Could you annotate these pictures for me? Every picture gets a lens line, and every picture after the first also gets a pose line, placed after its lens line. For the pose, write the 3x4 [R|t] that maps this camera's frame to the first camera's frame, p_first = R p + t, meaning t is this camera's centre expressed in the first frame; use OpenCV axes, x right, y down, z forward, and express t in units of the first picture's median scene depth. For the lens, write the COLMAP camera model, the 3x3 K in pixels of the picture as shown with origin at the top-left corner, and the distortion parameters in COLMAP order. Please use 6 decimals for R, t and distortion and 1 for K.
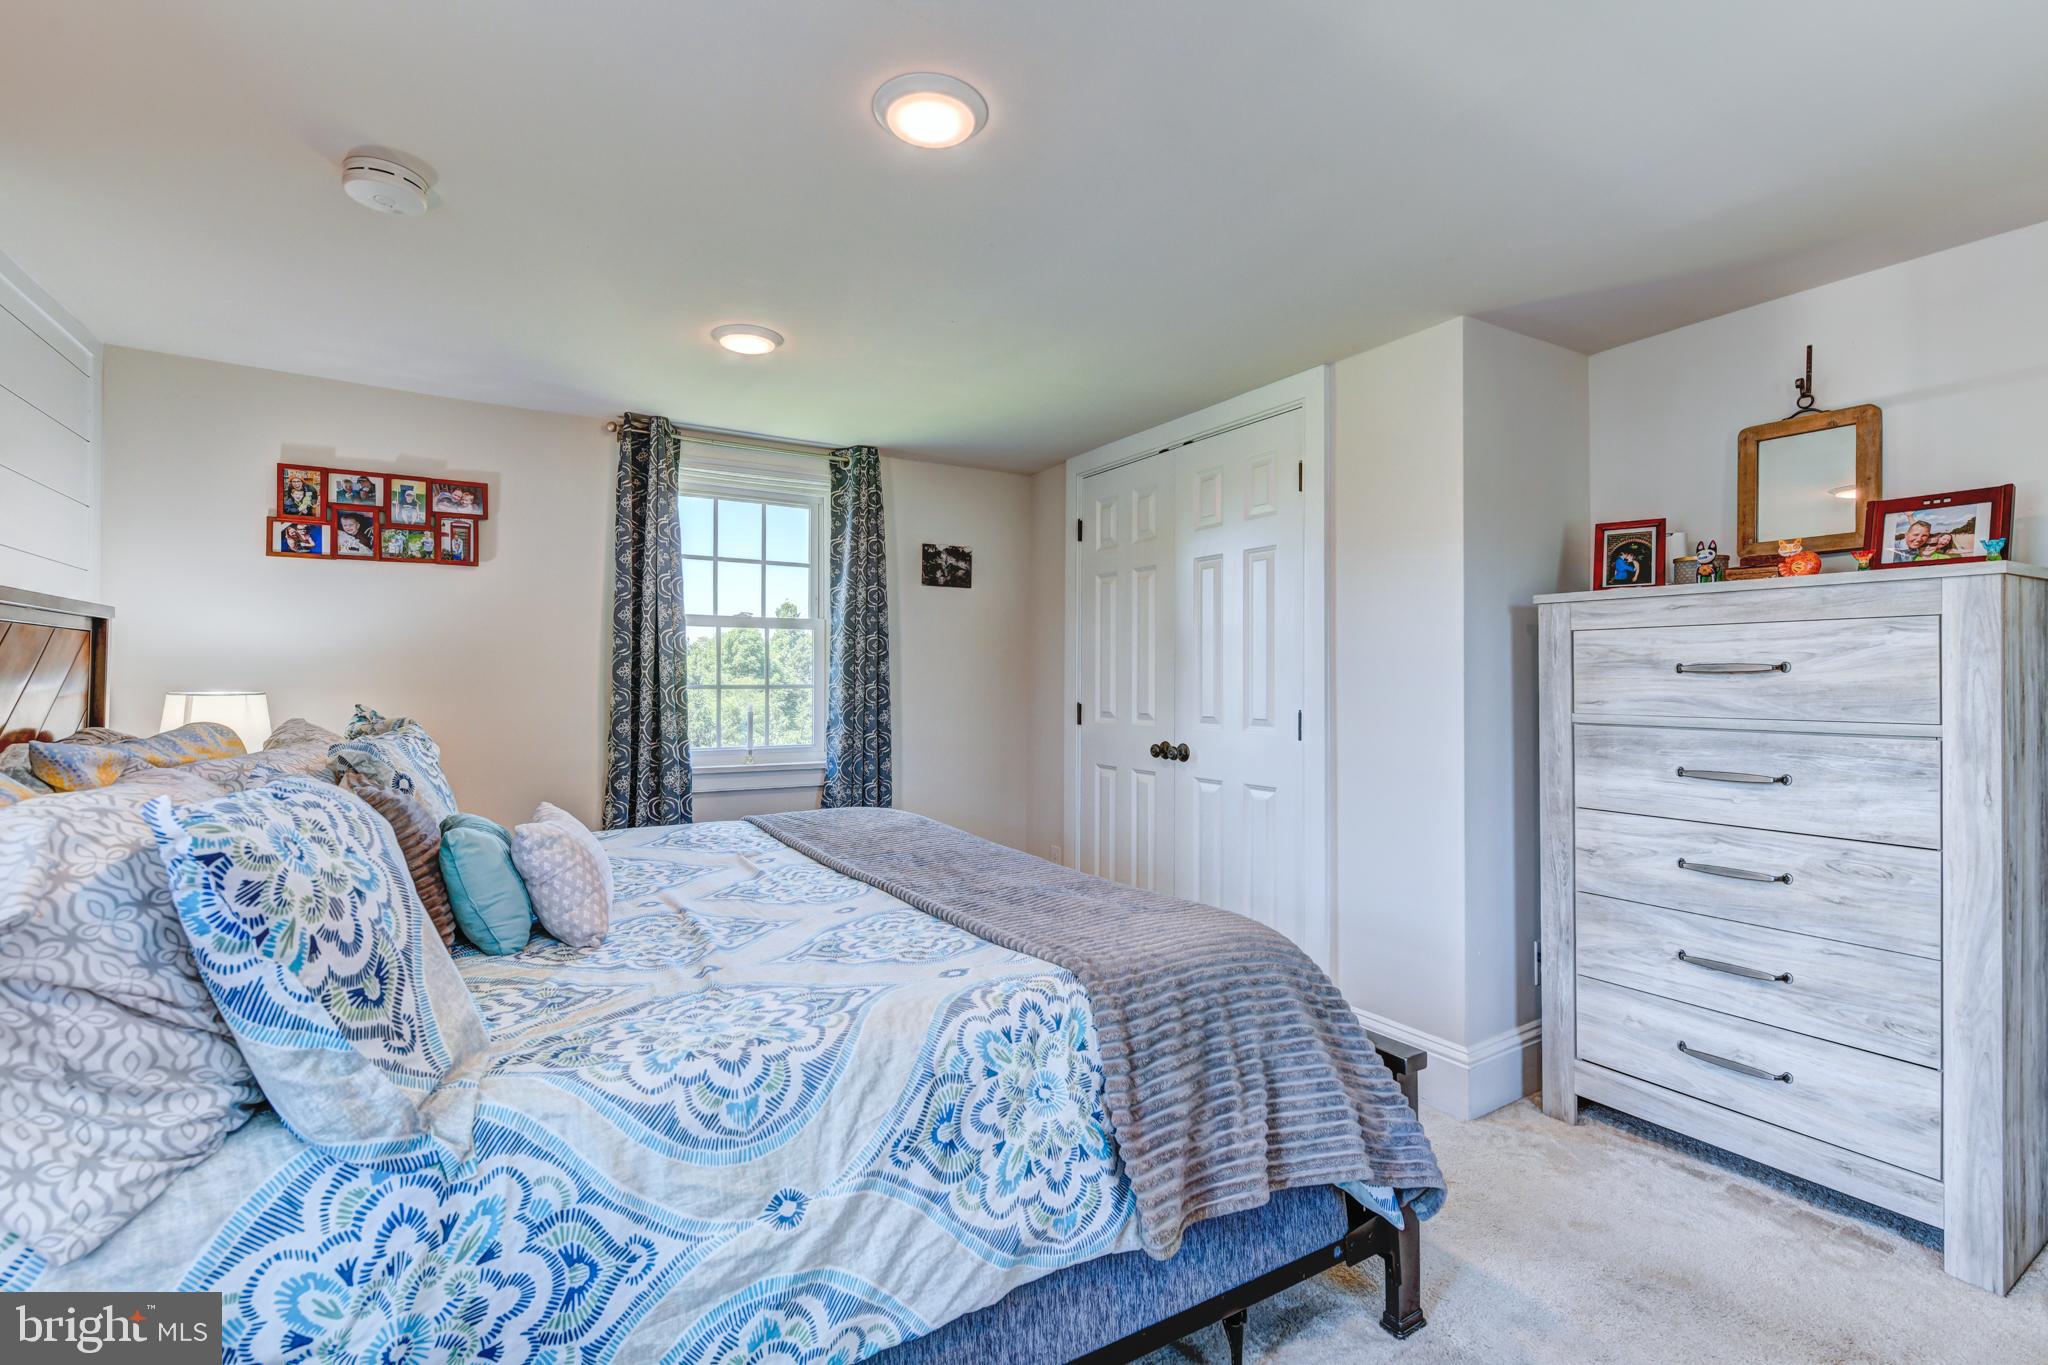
lens RADIAL K [[916.2, 0, 1026.5], [0, 916.2, 677.5], [0, 0, 1]] dist [0.001469, 0.000417]
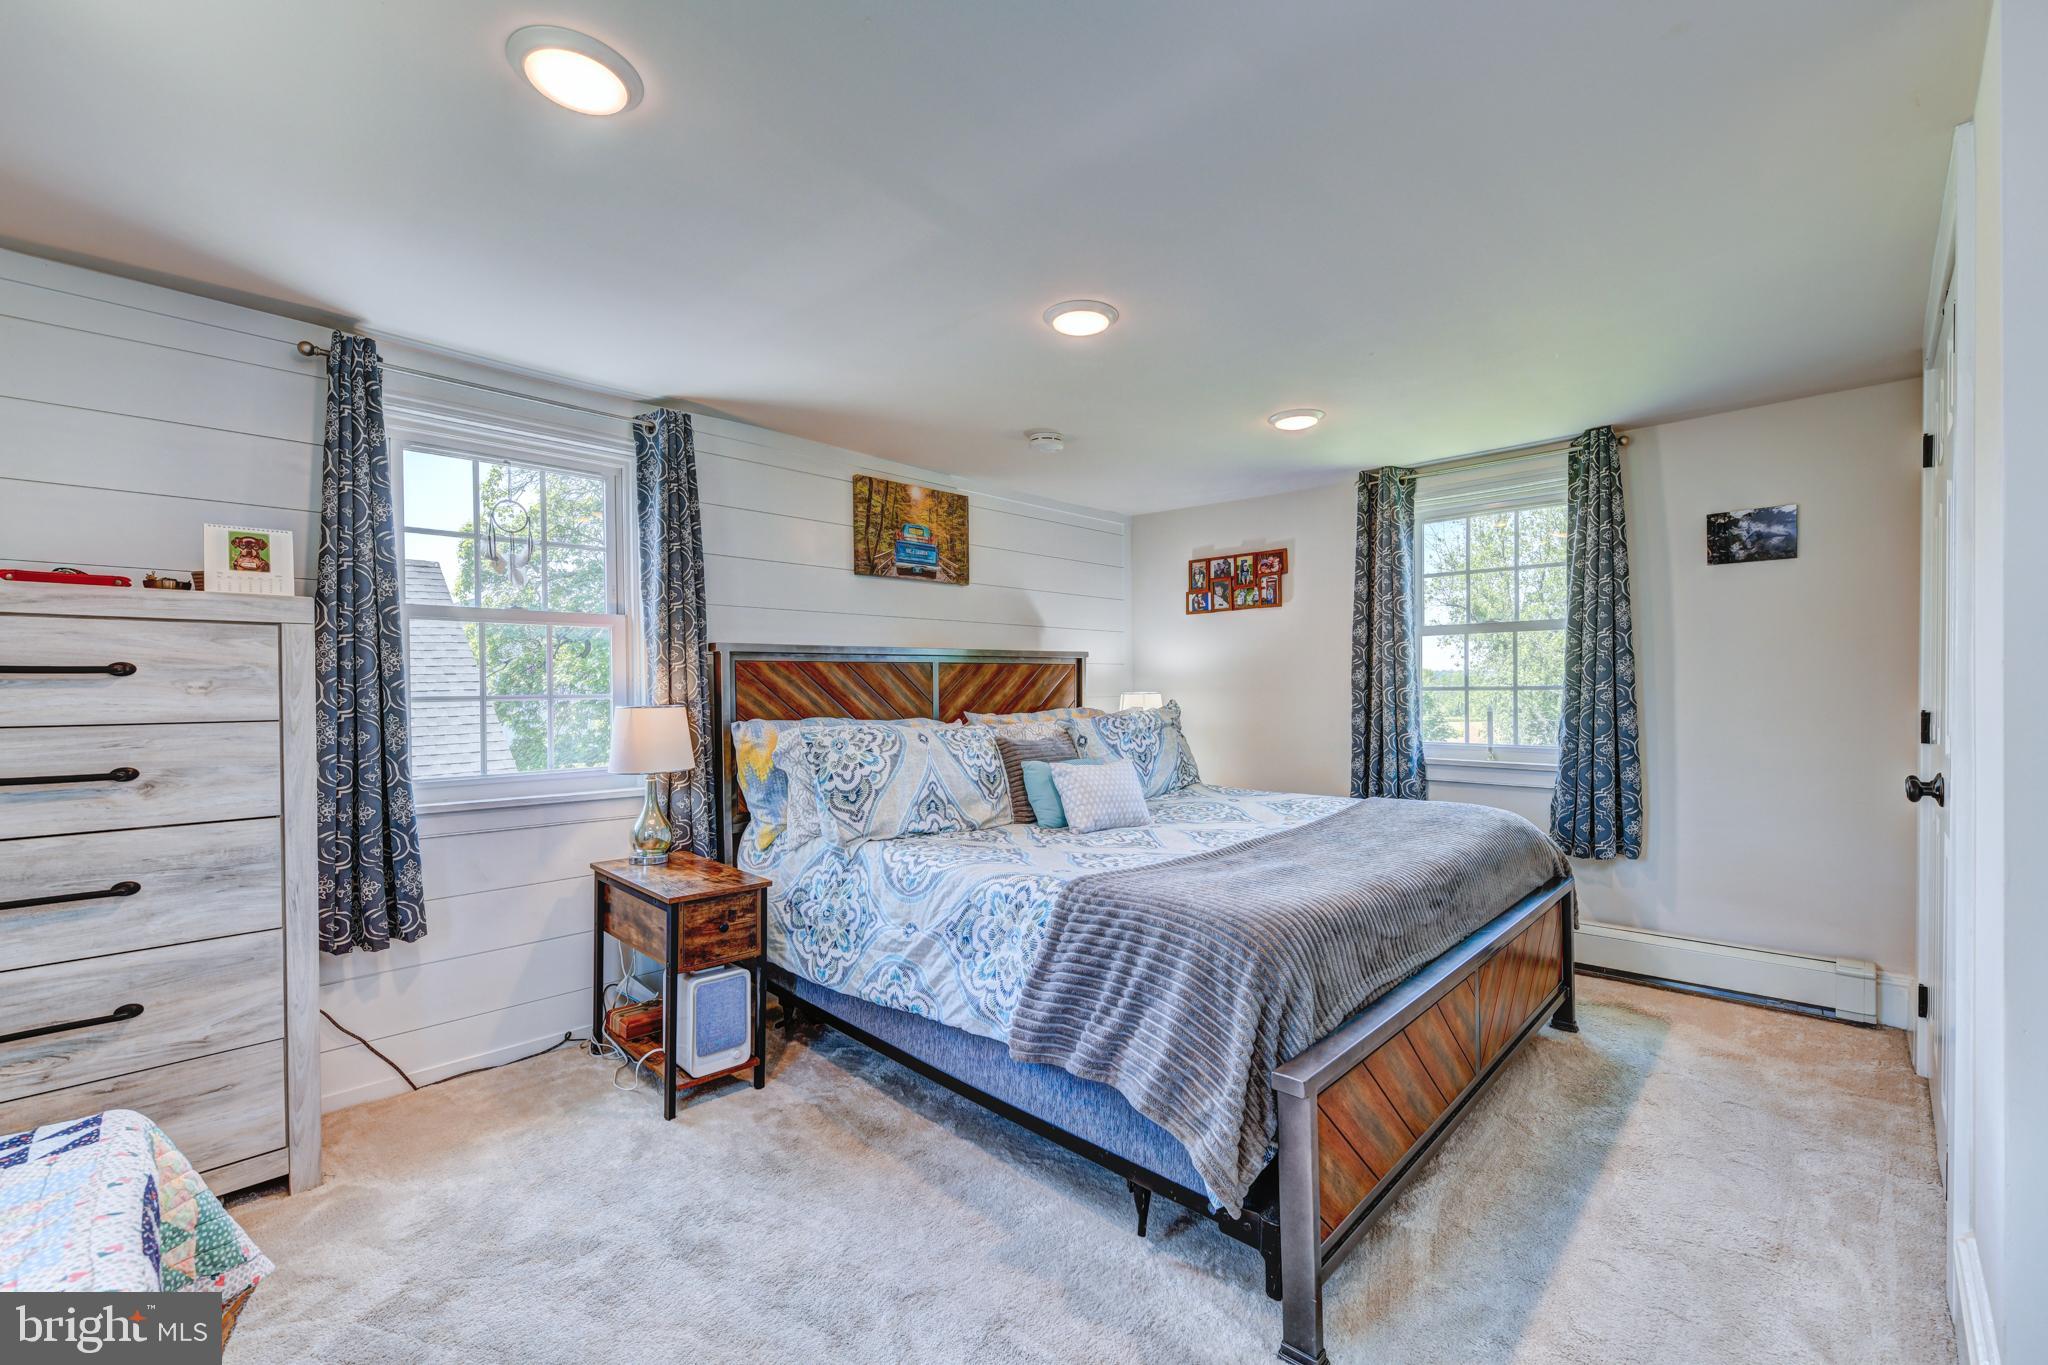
lens RADIAL K [[859.7, 0, 1030.4], [0, 859.7, 692.3], [0, 0, 1]] dist [0.007364, -0.002988]
pose [[0.257049, 0.001895, -0.966396, 0.661720], [0.014498, 0.999878, 0.005817, 0.001341], [0.966290, -0.015506, 0.256991, 0.278951]]
